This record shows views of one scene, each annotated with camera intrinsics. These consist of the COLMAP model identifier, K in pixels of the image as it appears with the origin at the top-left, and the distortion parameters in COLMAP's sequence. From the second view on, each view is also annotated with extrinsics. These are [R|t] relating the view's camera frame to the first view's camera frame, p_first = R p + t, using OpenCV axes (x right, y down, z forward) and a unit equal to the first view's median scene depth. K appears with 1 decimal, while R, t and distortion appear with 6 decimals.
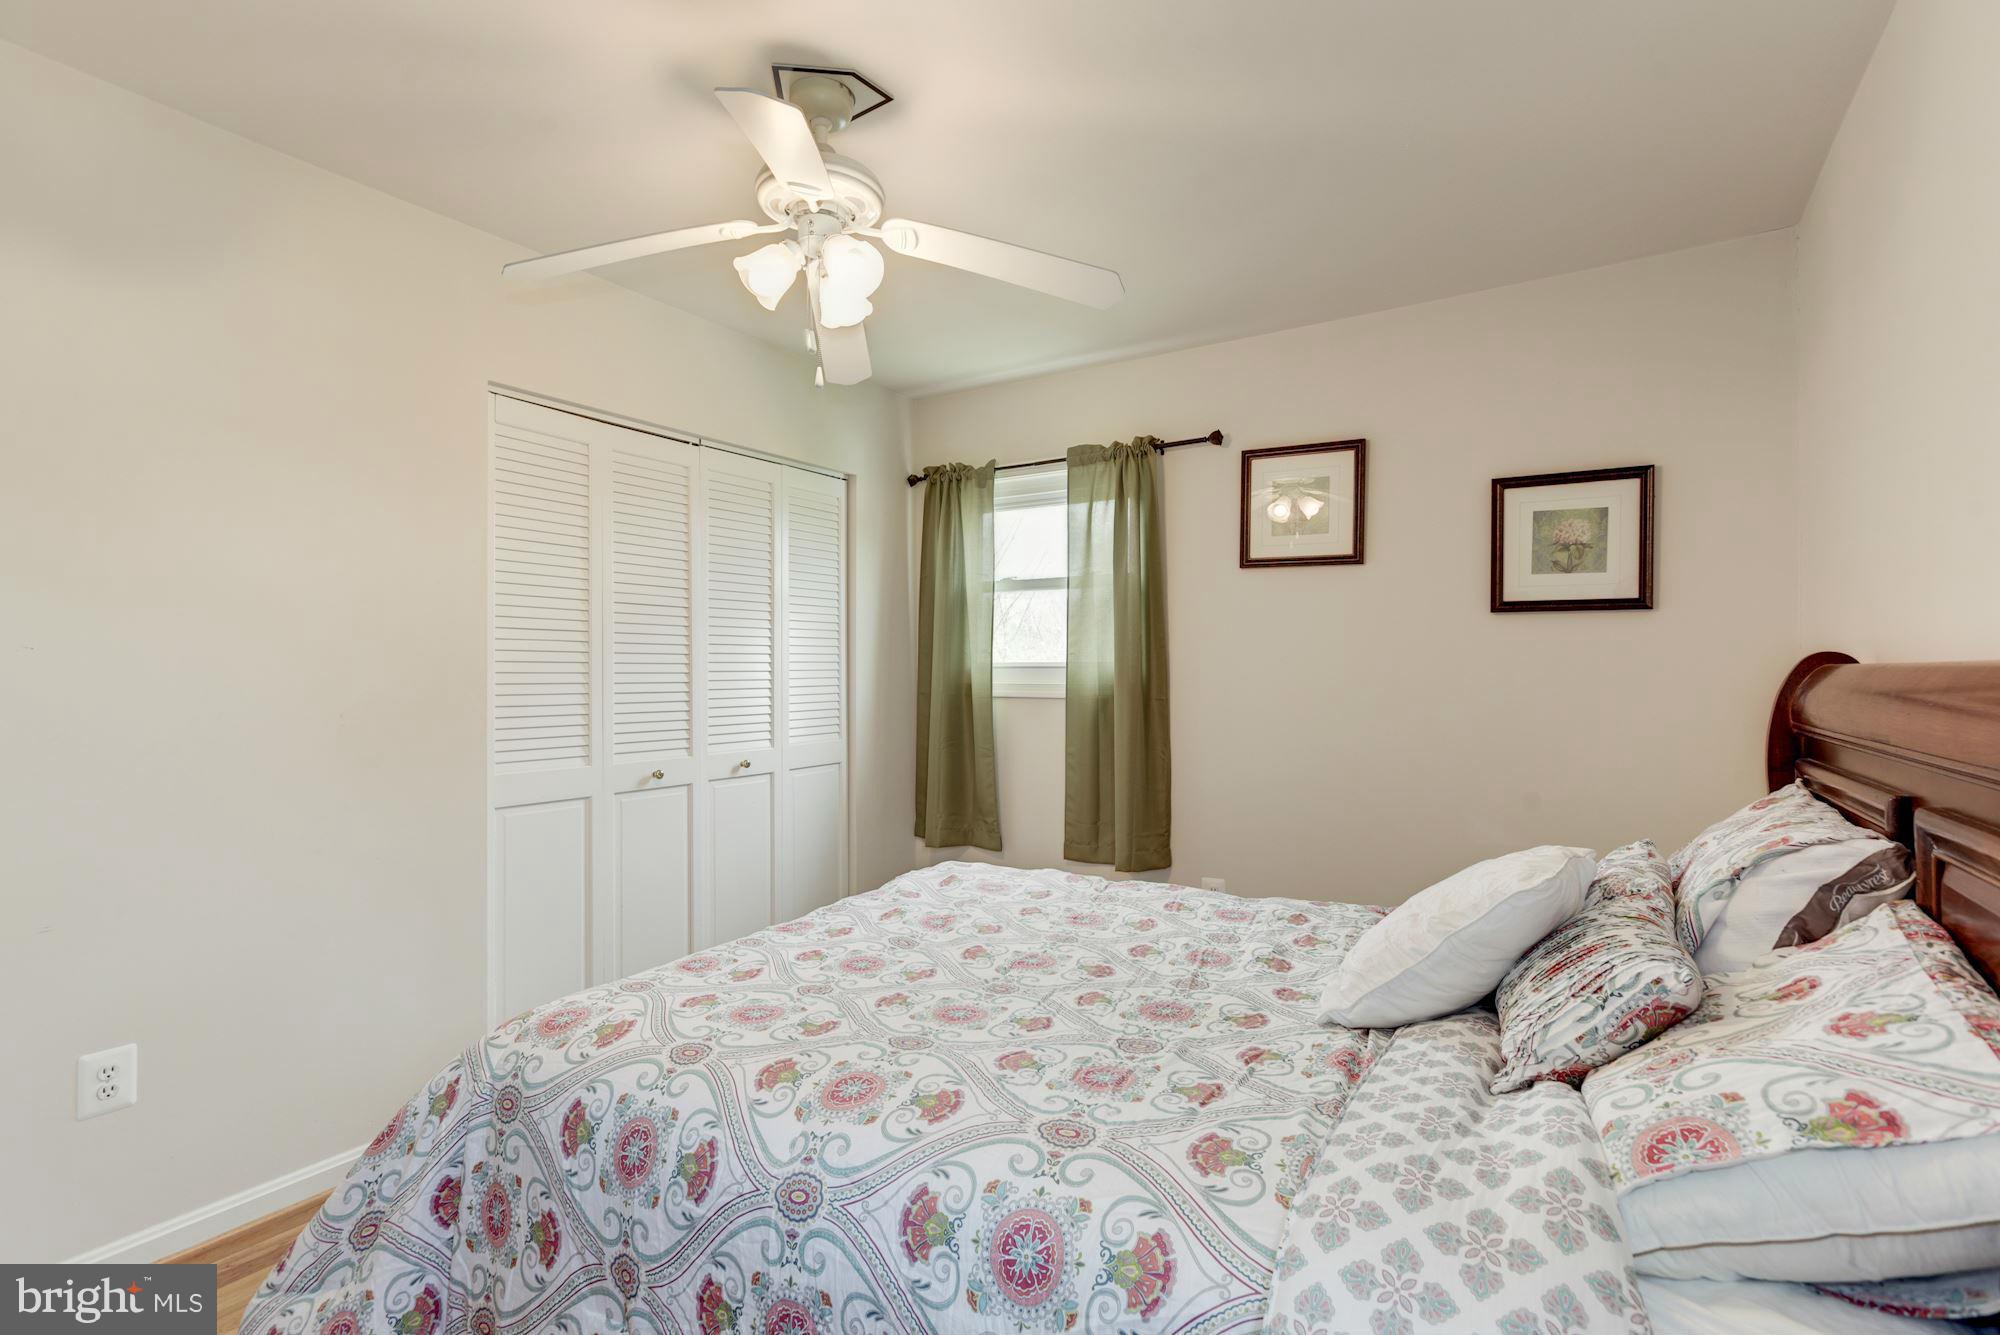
lens RADIAL K [[938.9, 0, 1000.7], [0, 938.9, 666.3], [0, 0, 1]] dist [-0.000596, -0.000199]
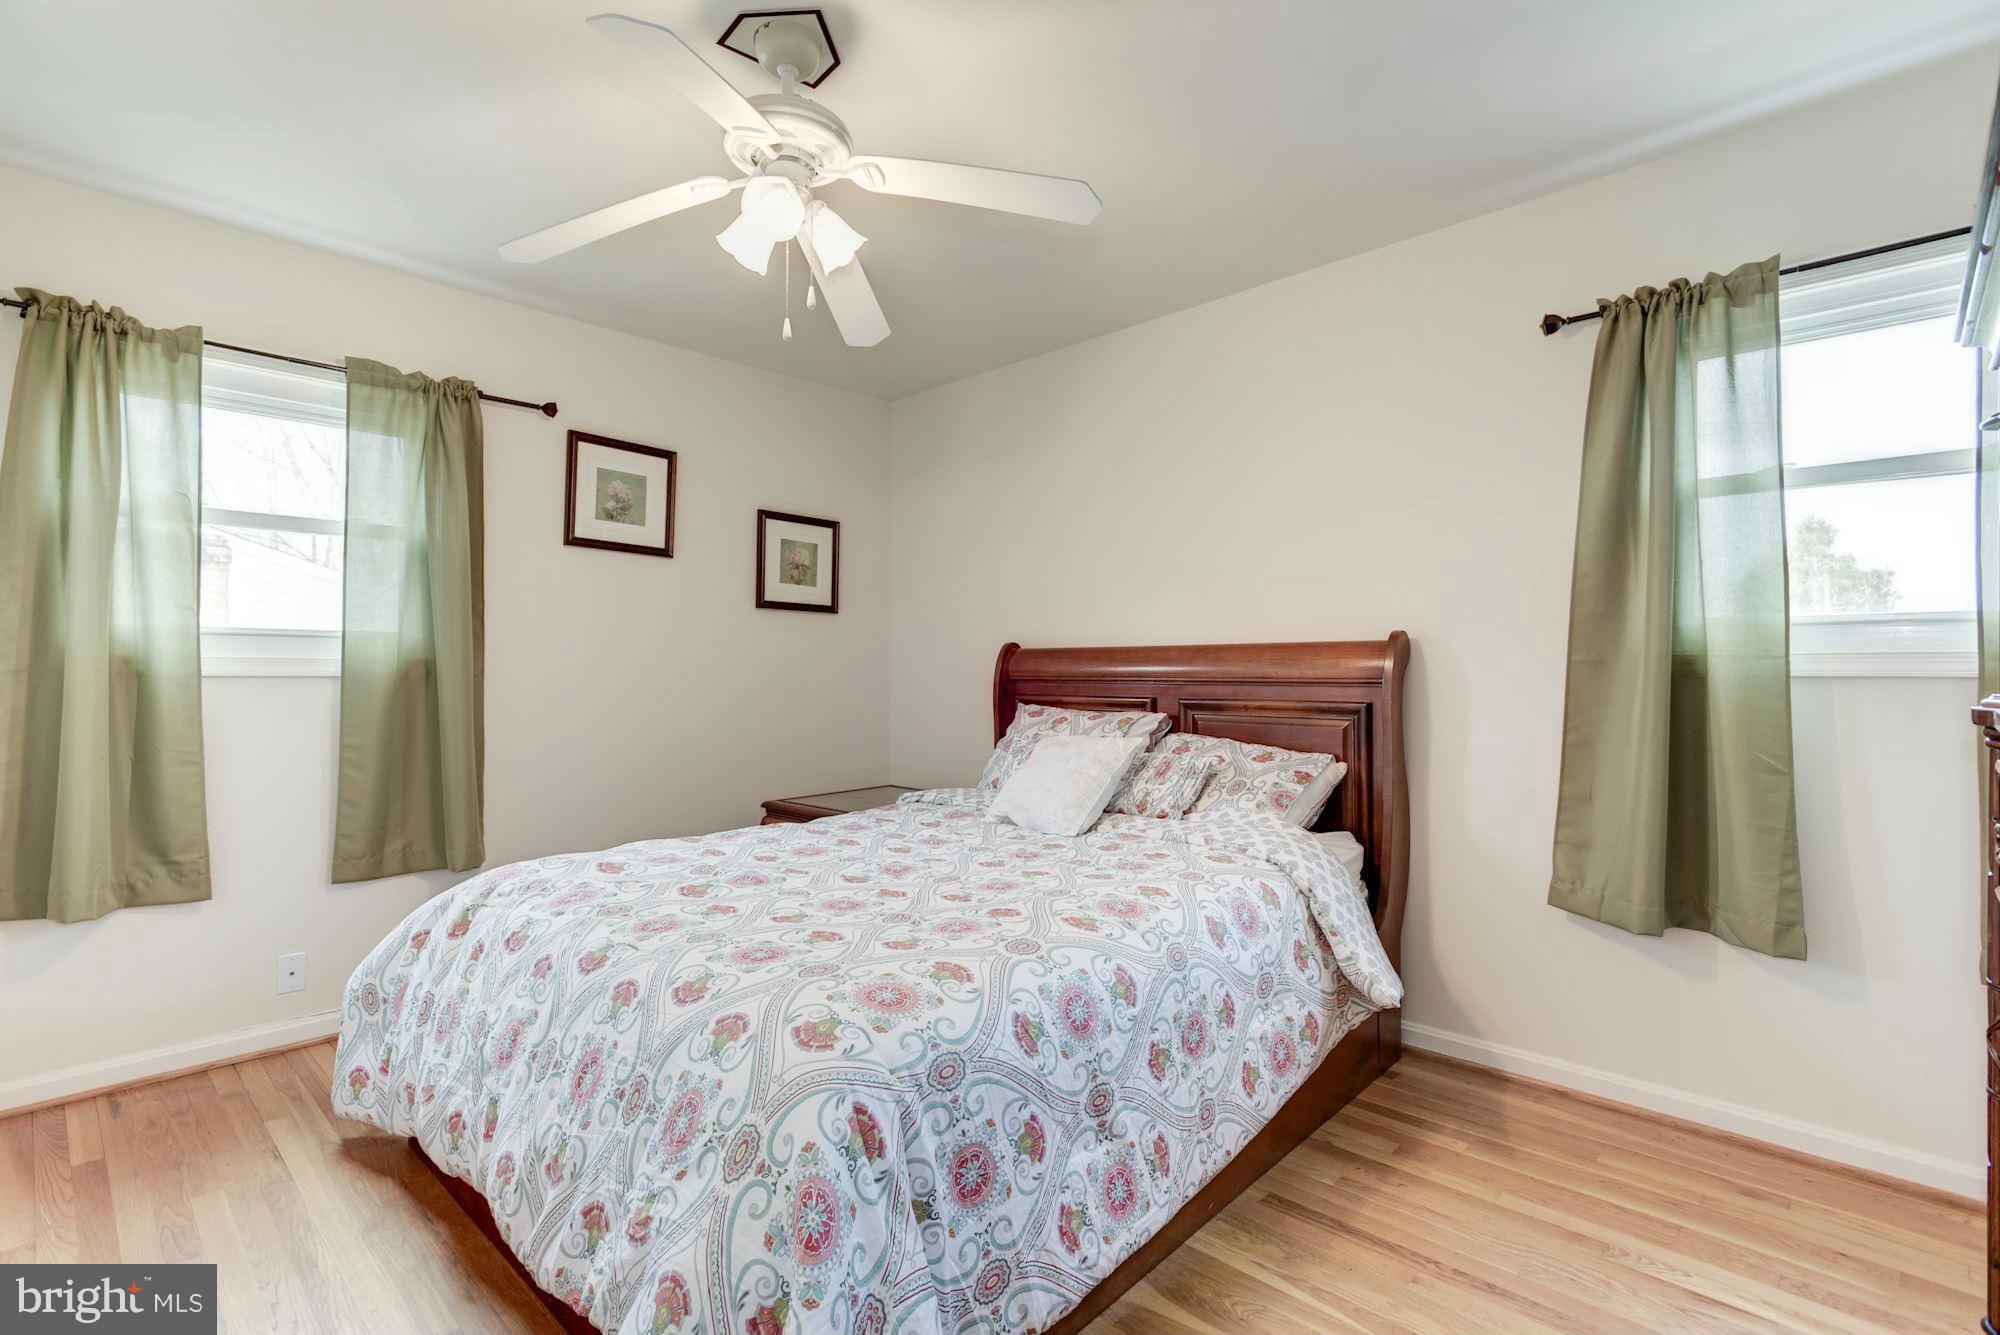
lens RADIAL K [[938.9, 0, 1001.3], [0, 938.9, 673.1], [0, 0, 1]] dist [-0.000596, -0.000199]
pose [[0.204221, 0.001291, 0.978924, -0.716038], [-0.008278, 0.999966, 0.000408, 0.032164], [-0.978890, -0.008187, 0.204224, 0.376738]]
